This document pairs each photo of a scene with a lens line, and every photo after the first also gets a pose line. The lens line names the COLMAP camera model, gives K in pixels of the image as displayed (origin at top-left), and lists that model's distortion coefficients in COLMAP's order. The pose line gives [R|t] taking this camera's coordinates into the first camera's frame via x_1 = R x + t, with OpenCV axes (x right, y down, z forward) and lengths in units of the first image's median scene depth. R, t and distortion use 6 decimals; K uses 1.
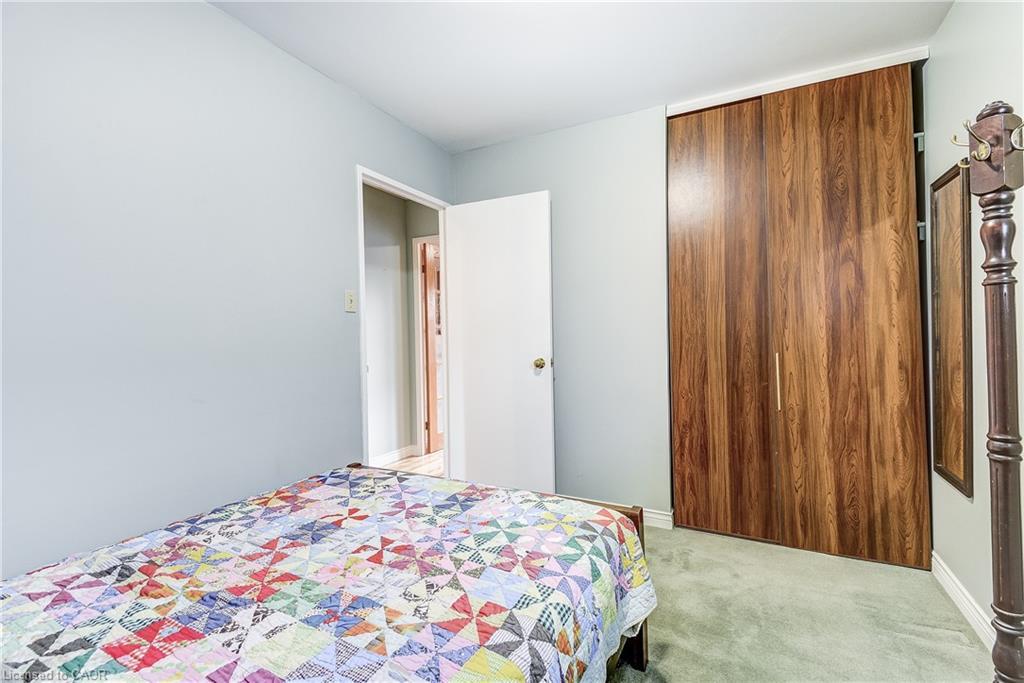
lens RADIAL K [[461.4, 0, 511.0], [0, 461.4, 335.8], [0, 0, 1]] dist [0.002803, 0.000092]
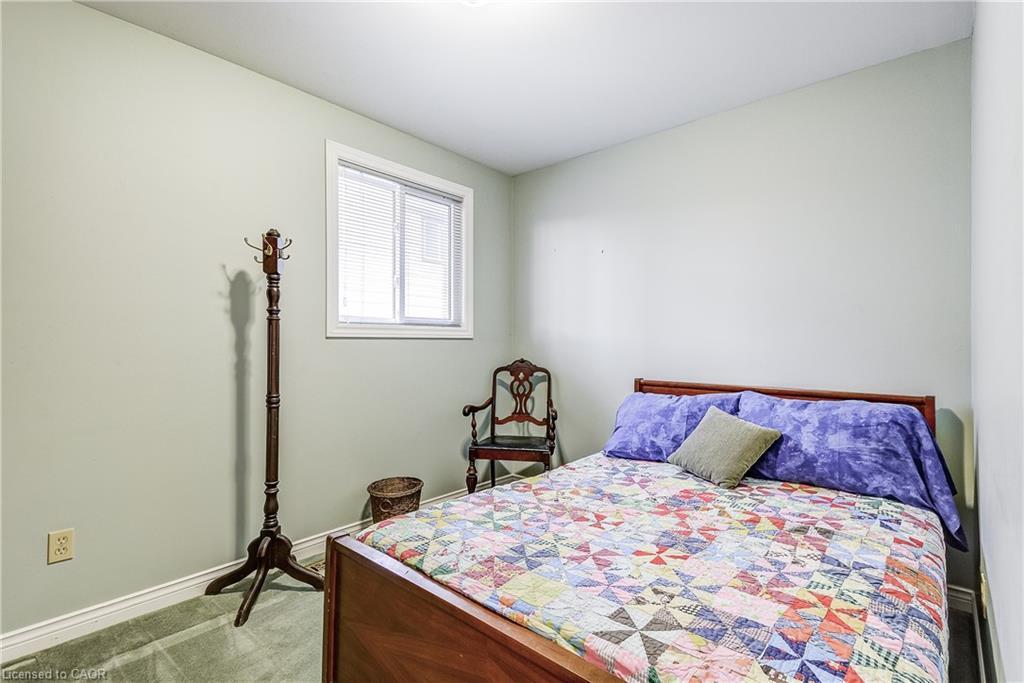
lens RADIAL K [[461.4, 0, 513.1], [0, 461.4, 335.9], [0, 0, 1]] dist [0.002803, 0.000092]
pose [[-0.973237, 0.020426, 0.228894, -0.333649], [0.019638, 0.999791, -0.005719, -0.008808], [-0.228963, -0.001071, -0.973435, 2.118452]]
